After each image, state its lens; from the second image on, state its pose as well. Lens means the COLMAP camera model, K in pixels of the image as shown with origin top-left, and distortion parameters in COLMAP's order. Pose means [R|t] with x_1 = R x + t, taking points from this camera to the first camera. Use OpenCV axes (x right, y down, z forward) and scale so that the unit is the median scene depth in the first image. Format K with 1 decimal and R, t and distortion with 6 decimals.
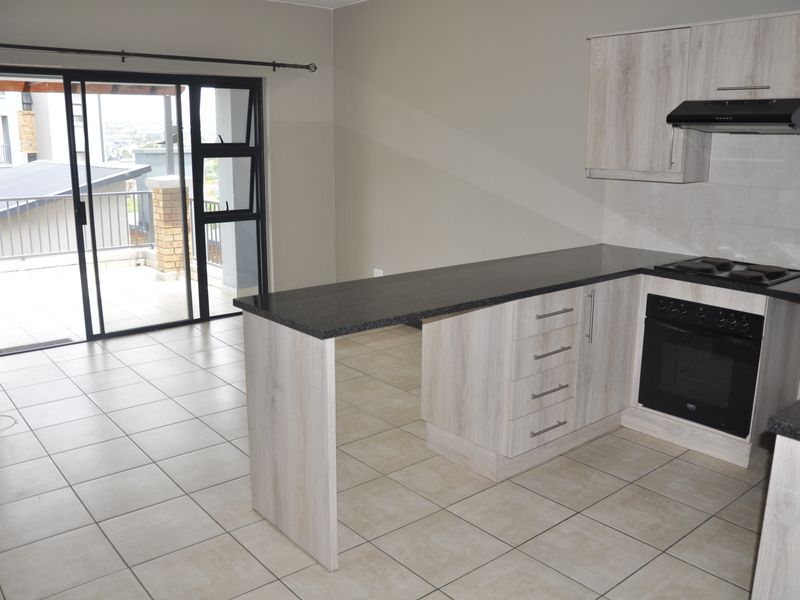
lens RADIAL K [[701.5, 0, 400.0], [0, 701.5, 300.0], [0, 0, 1]] dist [-0.170027, 0.130949]
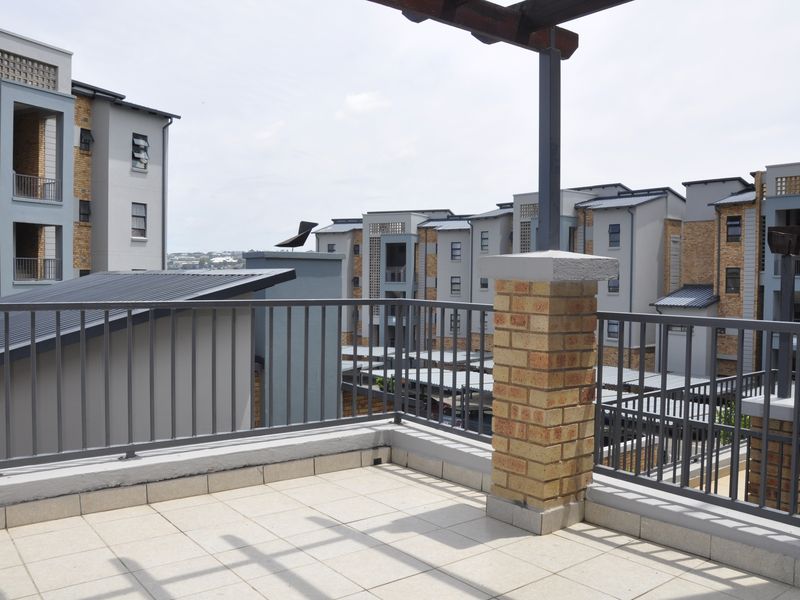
lens RADIAL K [[701.5, 0, 400.0], [0, 701.5, 300.0], [0, 0, 1]] dist [-0.170027, 0.130949]
pose [[0.998995, 0.013563, -0.042713, -0.349072], [-0.021499, 0.981311, -0.191222, -0.068172], [0.039322, 0.191949, 0.980617, 0.543098]]
